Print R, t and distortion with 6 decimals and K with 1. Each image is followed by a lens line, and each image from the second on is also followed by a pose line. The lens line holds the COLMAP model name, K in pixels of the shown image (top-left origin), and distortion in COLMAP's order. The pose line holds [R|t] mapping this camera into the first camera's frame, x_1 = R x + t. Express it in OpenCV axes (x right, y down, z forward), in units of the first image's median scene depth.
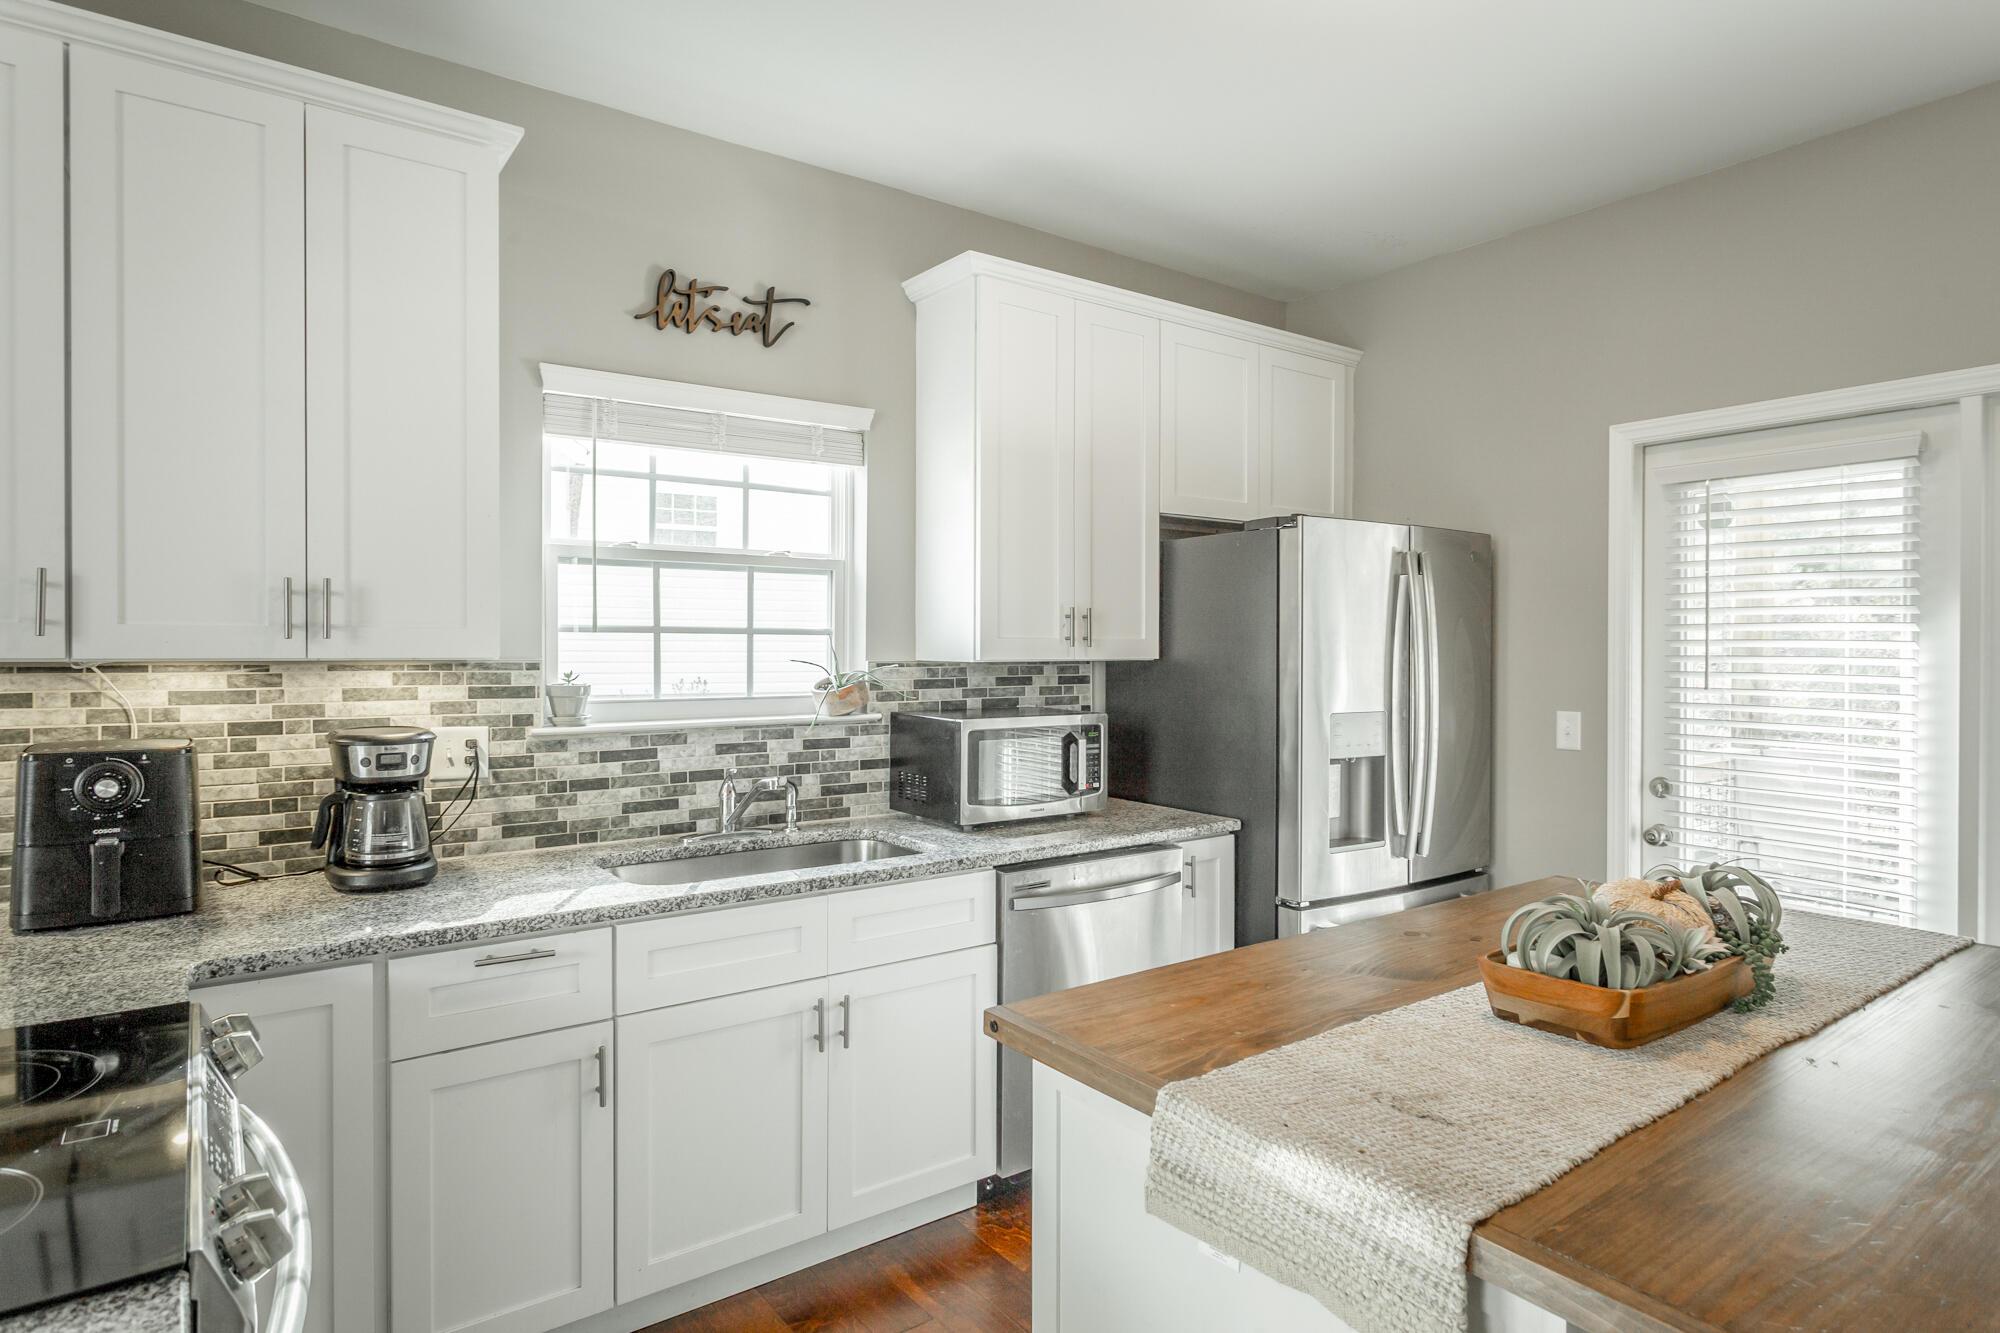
lens RADIAL K [[1089.8, 0, 1022.6], [0, 1089.8, 656.6], [0, 0, 1]] dist [-0.002249, 0.002154]
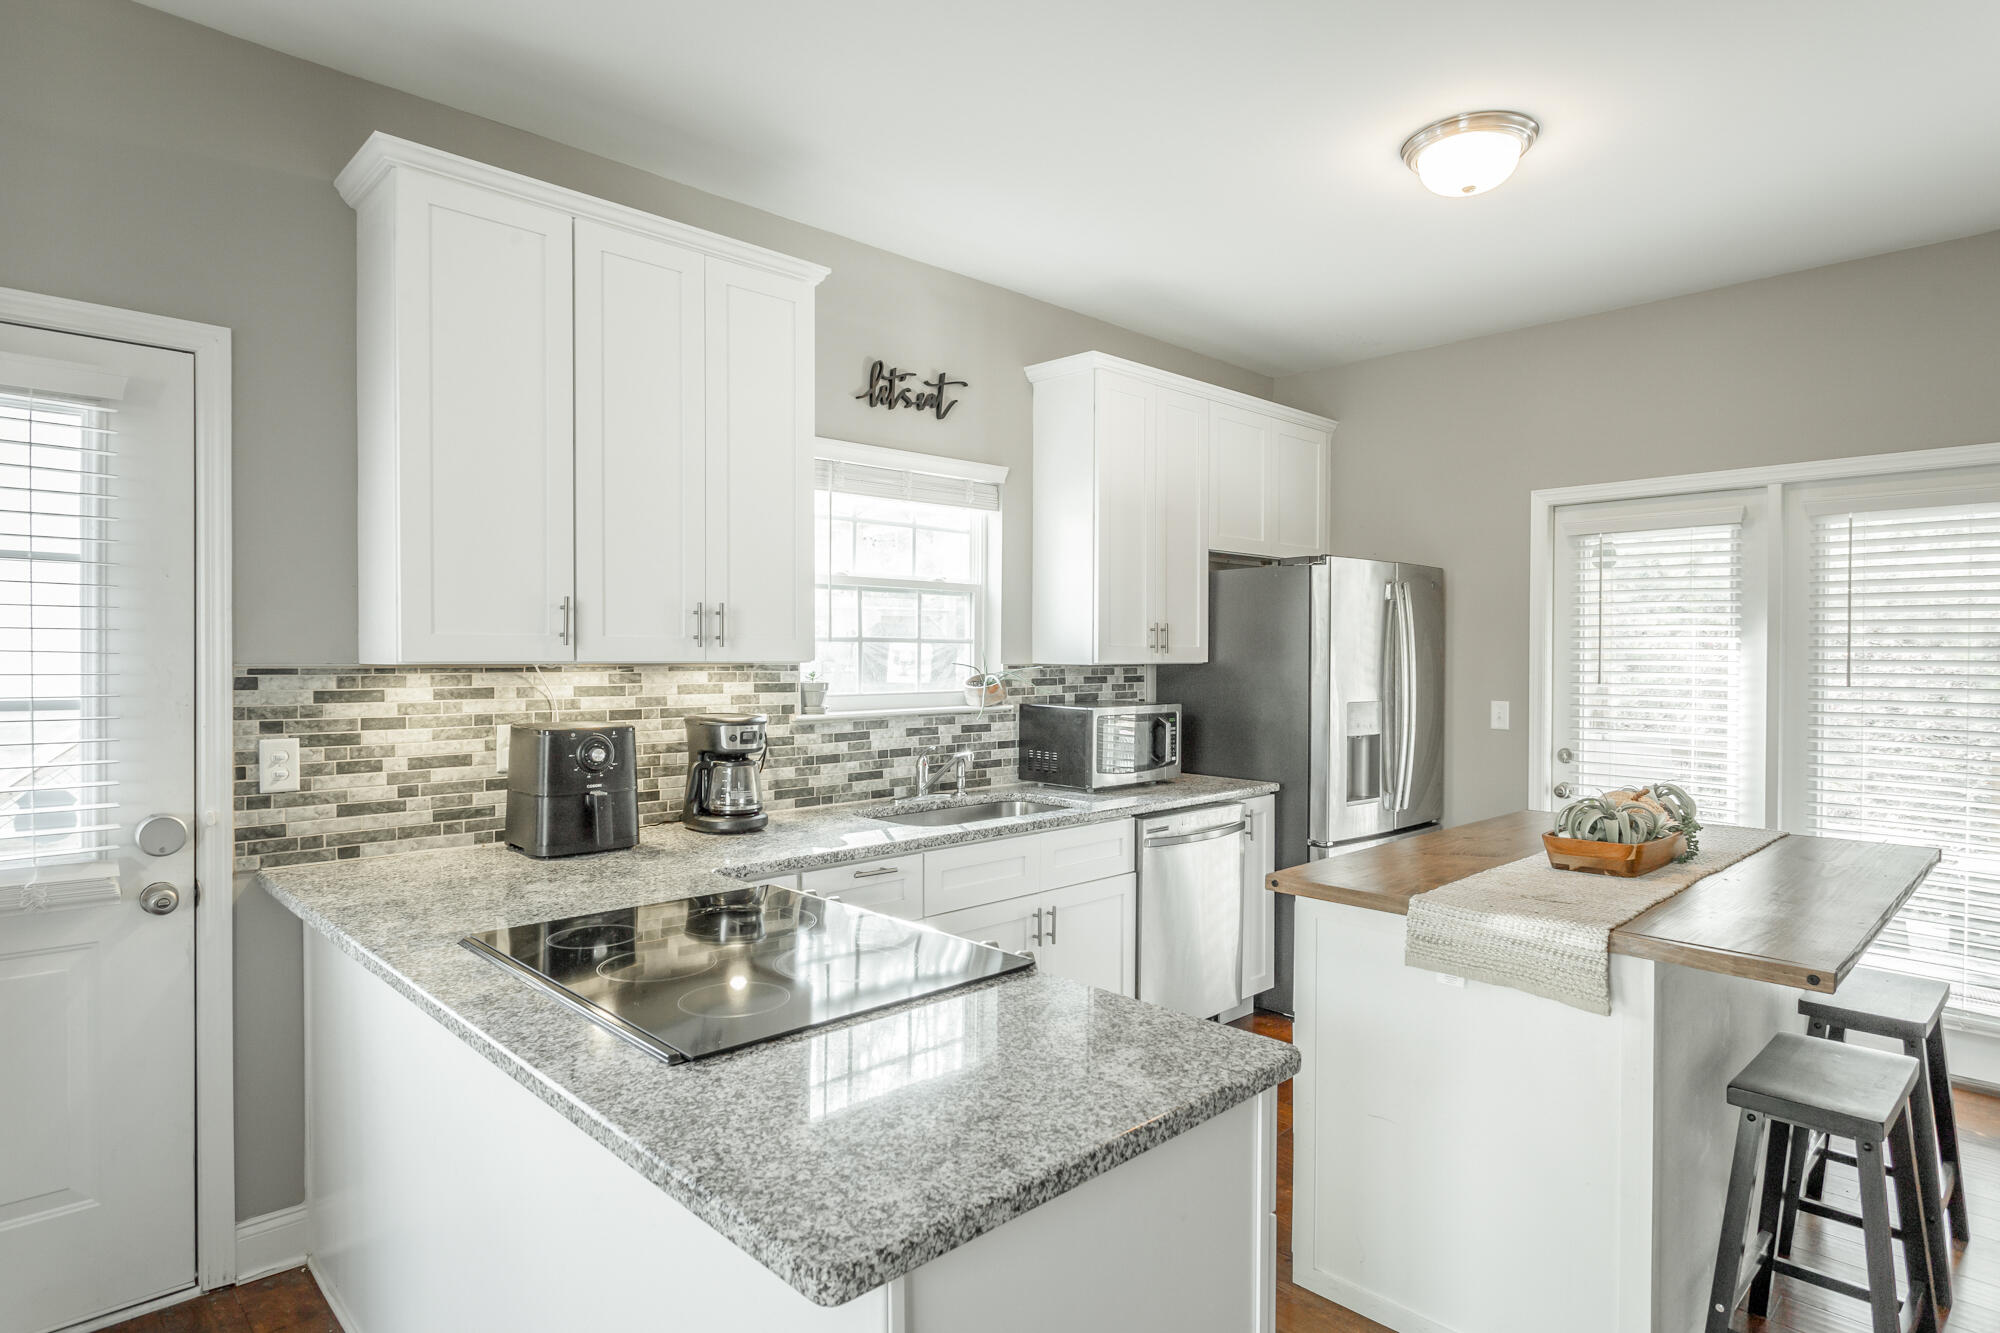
lens RADIAL K [[1083.2, 0, 1036.6], [0, 1083.2, 670.2], [0, 0, 1]] dist [-0.001905, 0.000919]
pose [[0.988919, -0.001676, 0.148449, -0.344110], [0.000545, 0.999971, 0.007658, 0.002098], [-0.148457, -0.007493, 0.988890, -0.311407]]
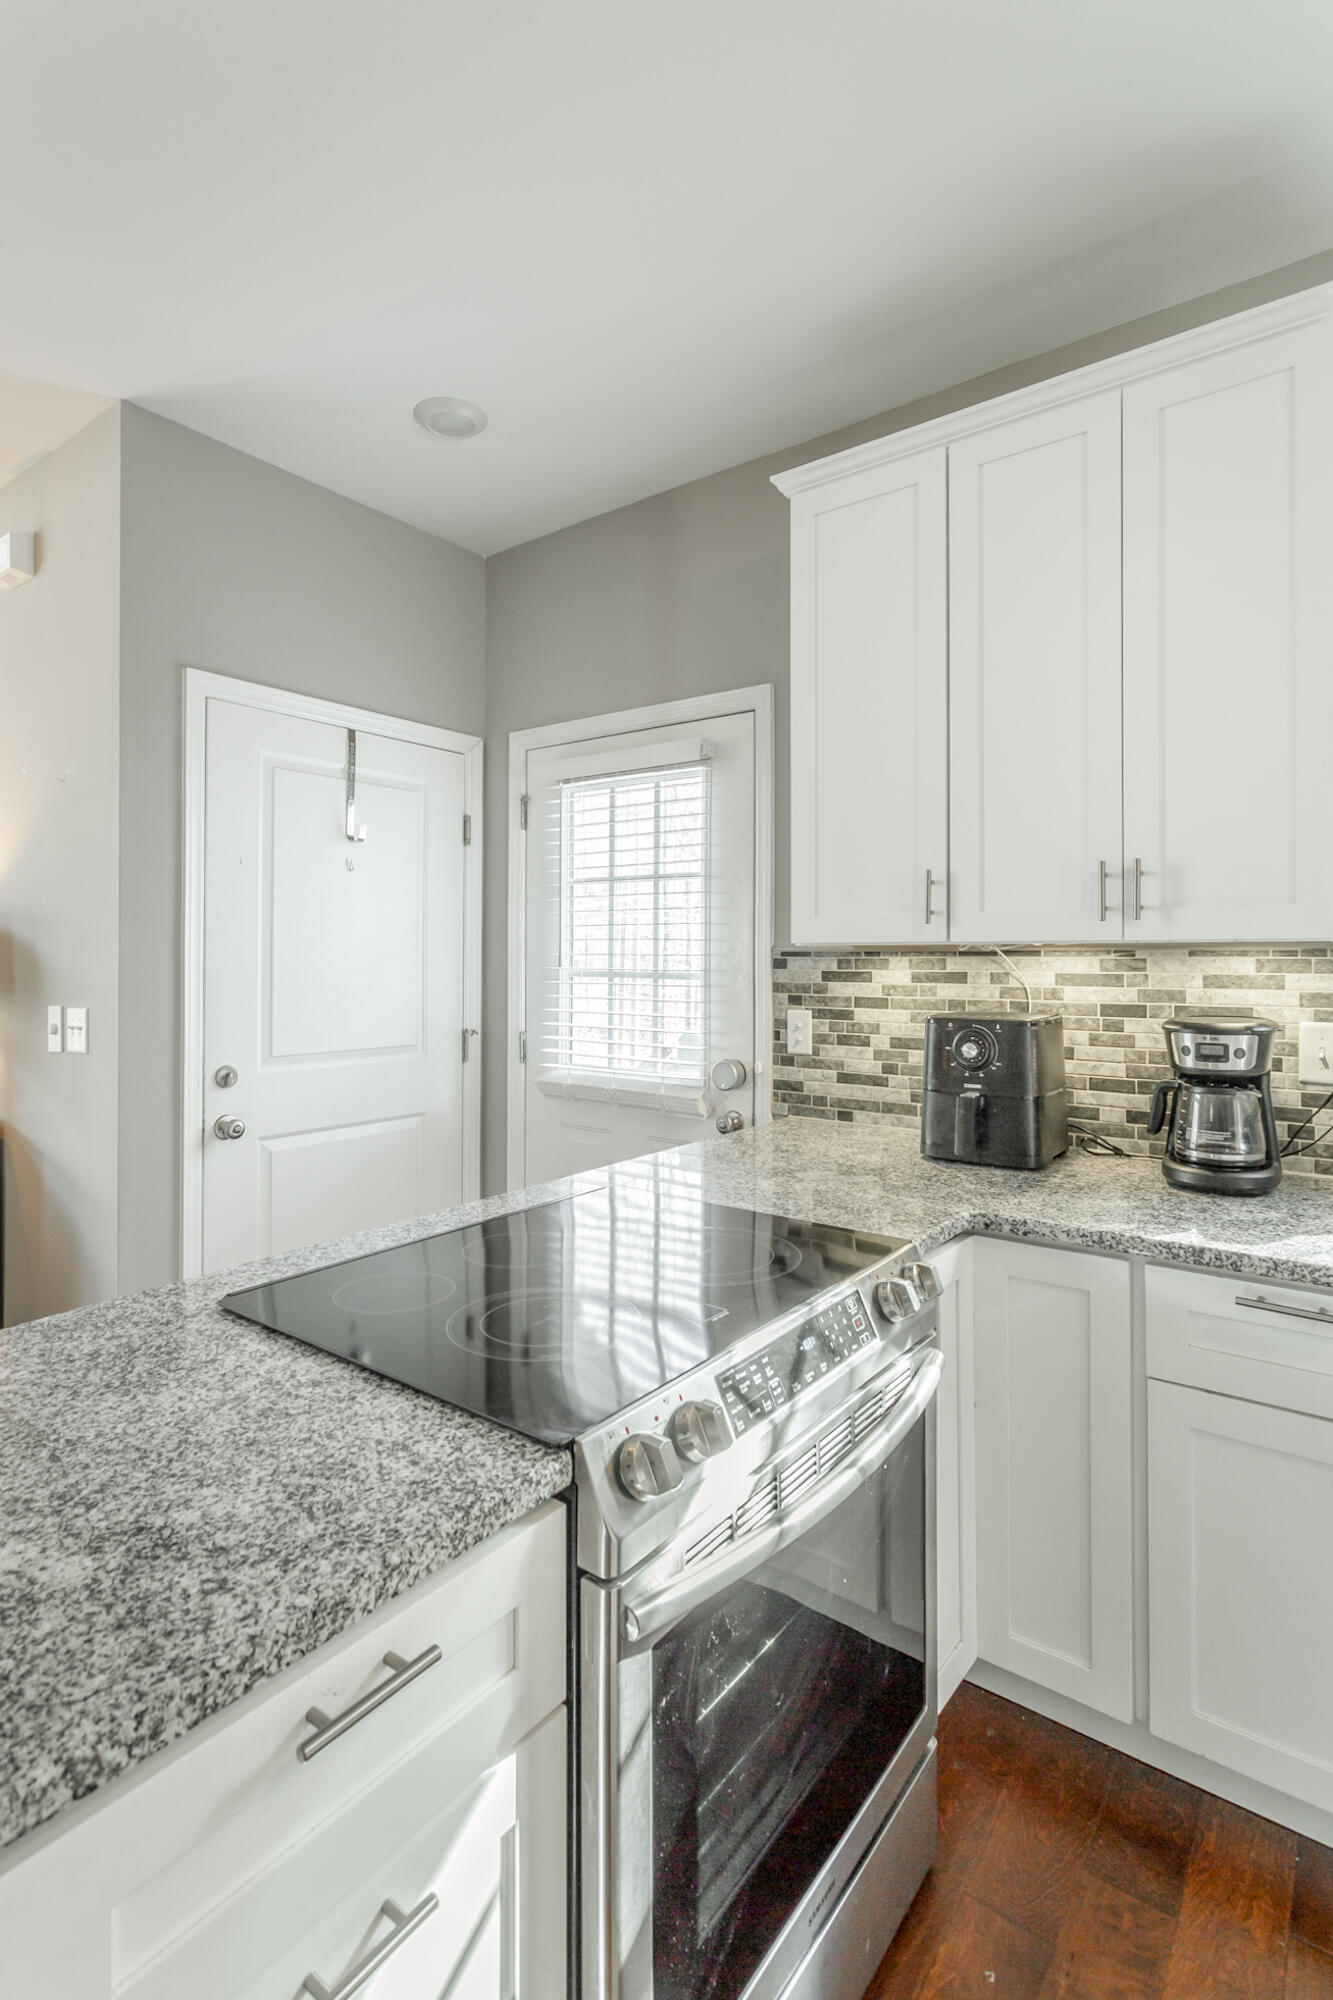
lens RADIAL K [[988.8, 0, 660.0], [0, 988.8, 954.1], [0, 0, 1]] dist [-0.001281, 0.000809]
pose [[0.267447, -0.006510, -0.963551, 0.079219], [-0.005790, 0.999948, -0.008363, 0.018730], [0.963555, 0.007815, 0.267395, 0.266578]]
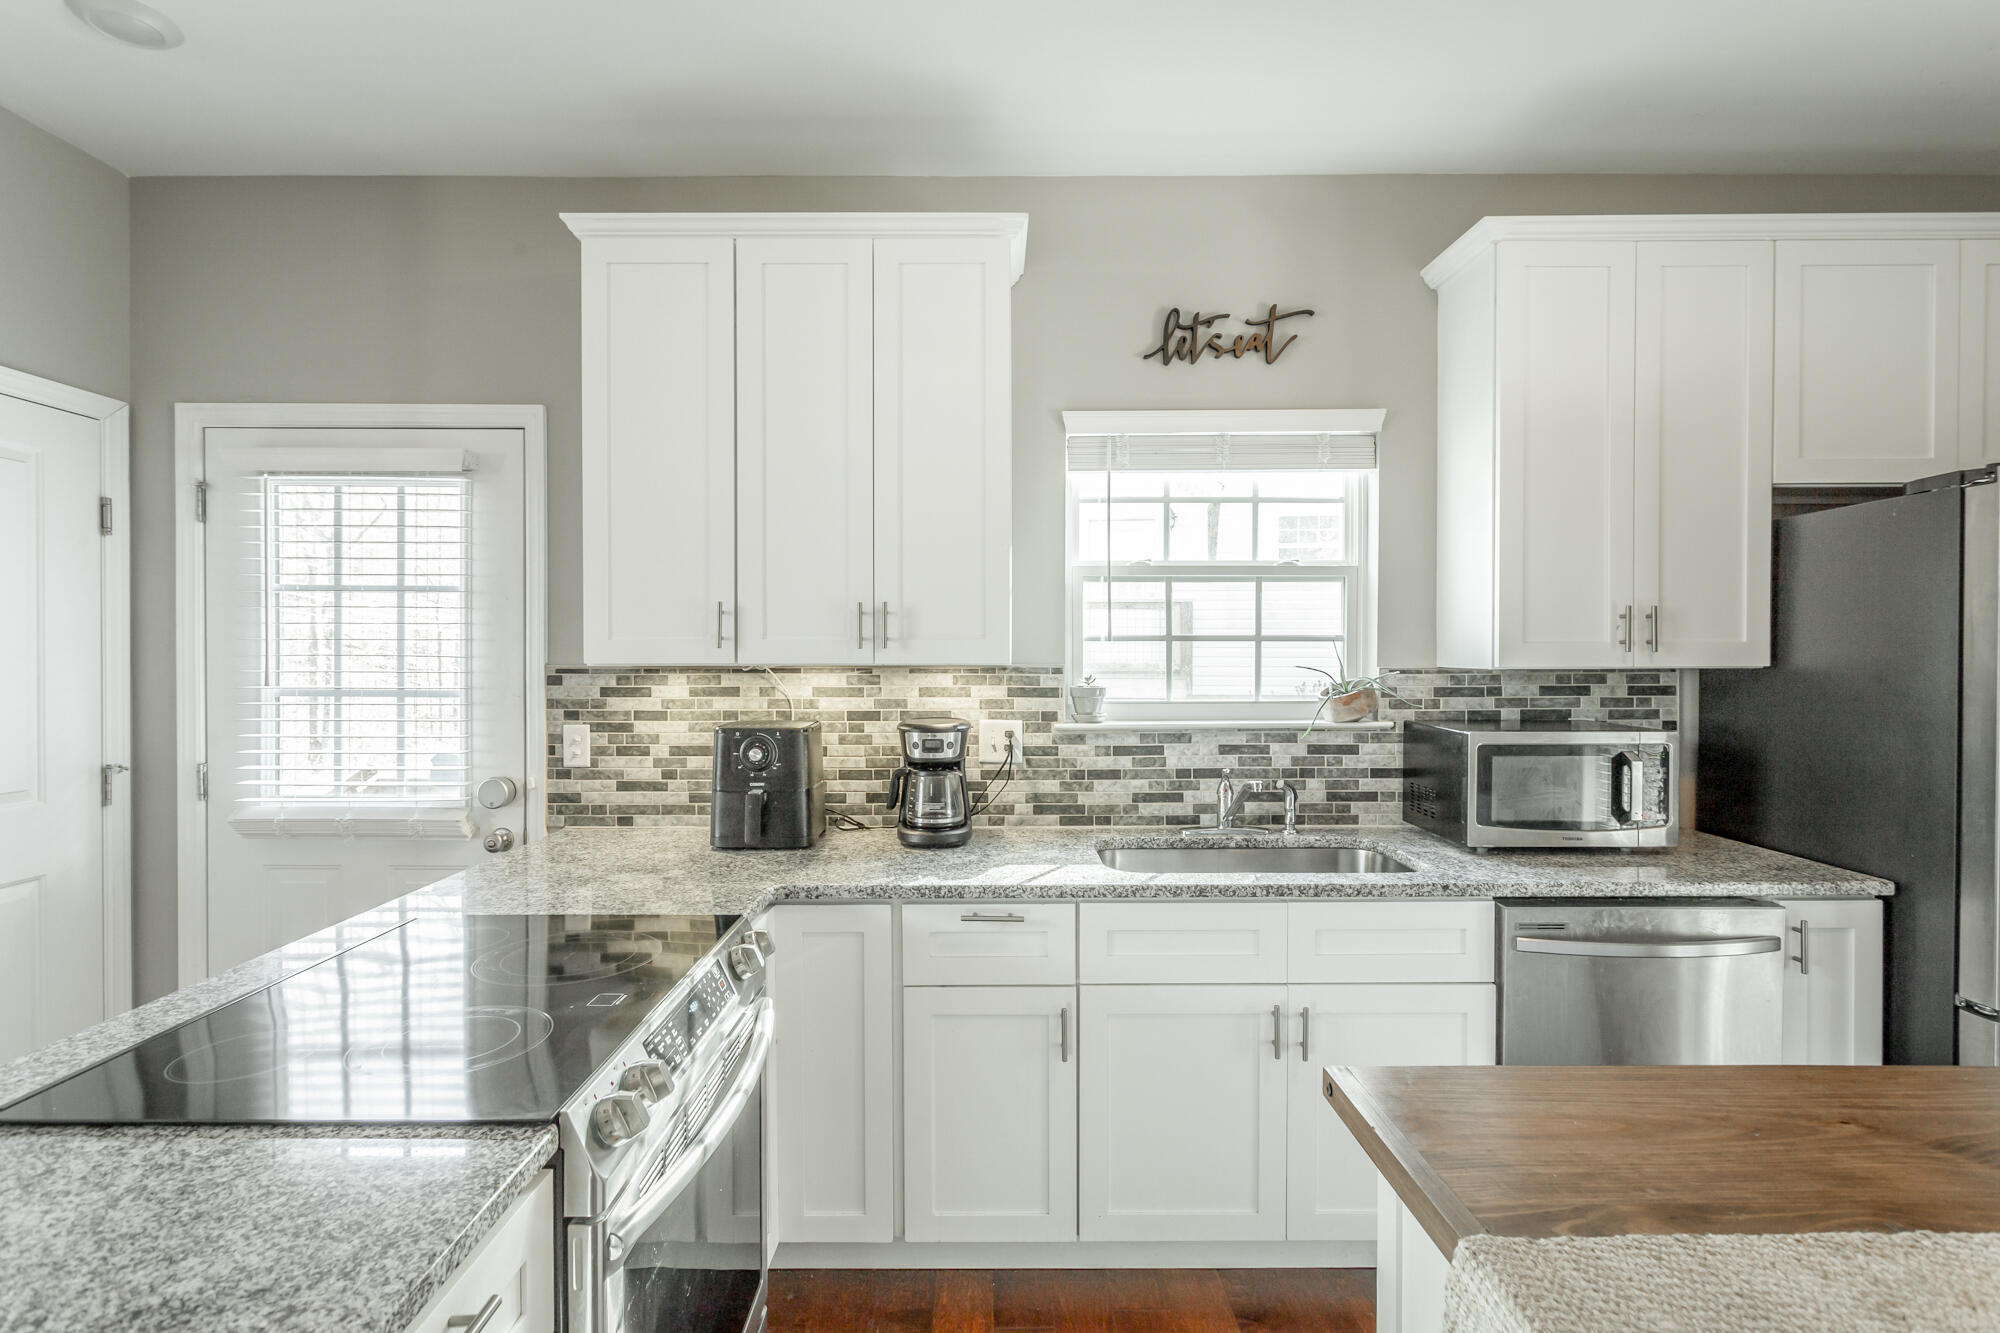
lens RADIAL K [[964.0, 0, 1006.2], [0, 964.0, 667.2], [0, 0, 1]] dist [-0.006229, 0.004507]
pose [[0.803816, 0.004800, -0.594859, 0.121566], [-0.001345, 0.999980, 0.006251, -0.001309], [0.594877, -0.004224, 0.803806, 0.126012]]
